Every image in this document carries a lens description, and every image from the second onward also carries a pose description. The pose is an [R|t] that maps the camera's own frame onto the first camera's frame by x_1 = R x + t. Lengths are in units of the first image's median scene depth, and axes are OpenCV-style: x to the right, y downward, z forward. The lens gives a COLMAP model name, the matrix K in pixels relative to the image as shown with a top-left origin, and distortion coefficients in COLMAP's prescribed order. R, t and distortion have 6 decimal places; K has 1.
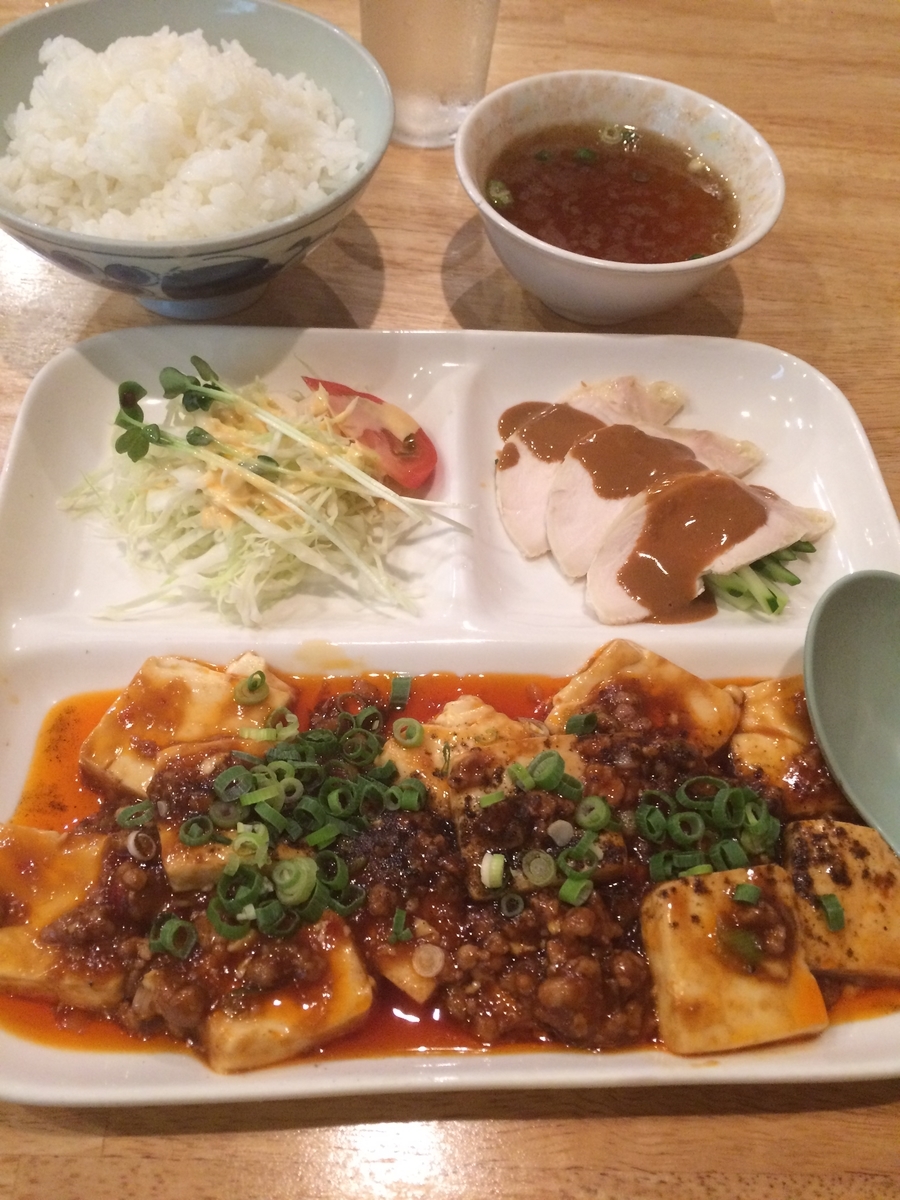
lens RADIAL K [[1044.0, 0, 443.5], [0, 1044.0, 600.0], [0, 0, 1]] dist [0.083249, -0.123654]
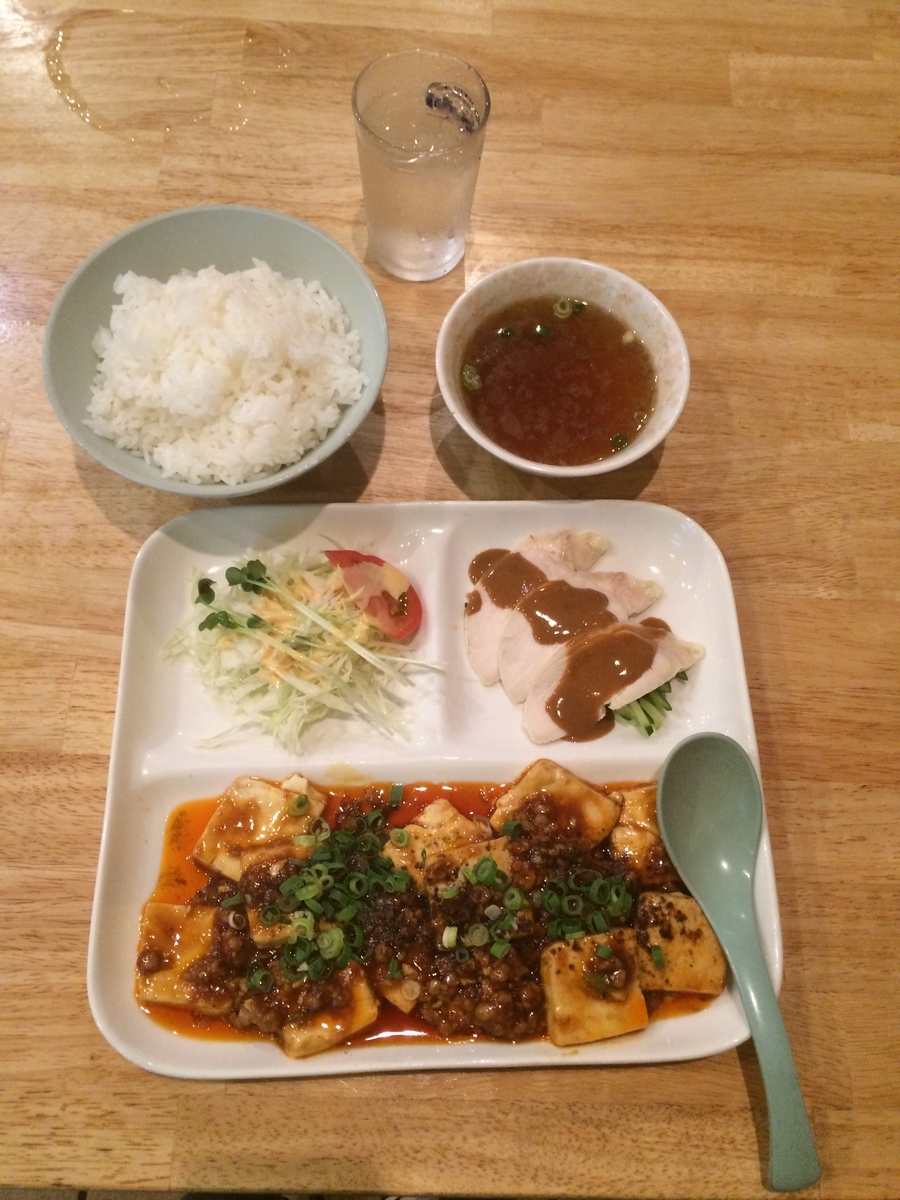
lens RADIAL K [[1044.0, 0, 443.5], [0, 1044.0, 600.0], [0, 0, 1]] dist [0.083249, -0.123654]
pose [[0.999634, -0.001005, -0.027036, 0.071763], [0.006926, 0.975516, 0.219820, -0.544362], [0.026153, -0.219926, 0.975166, -0.431315]]
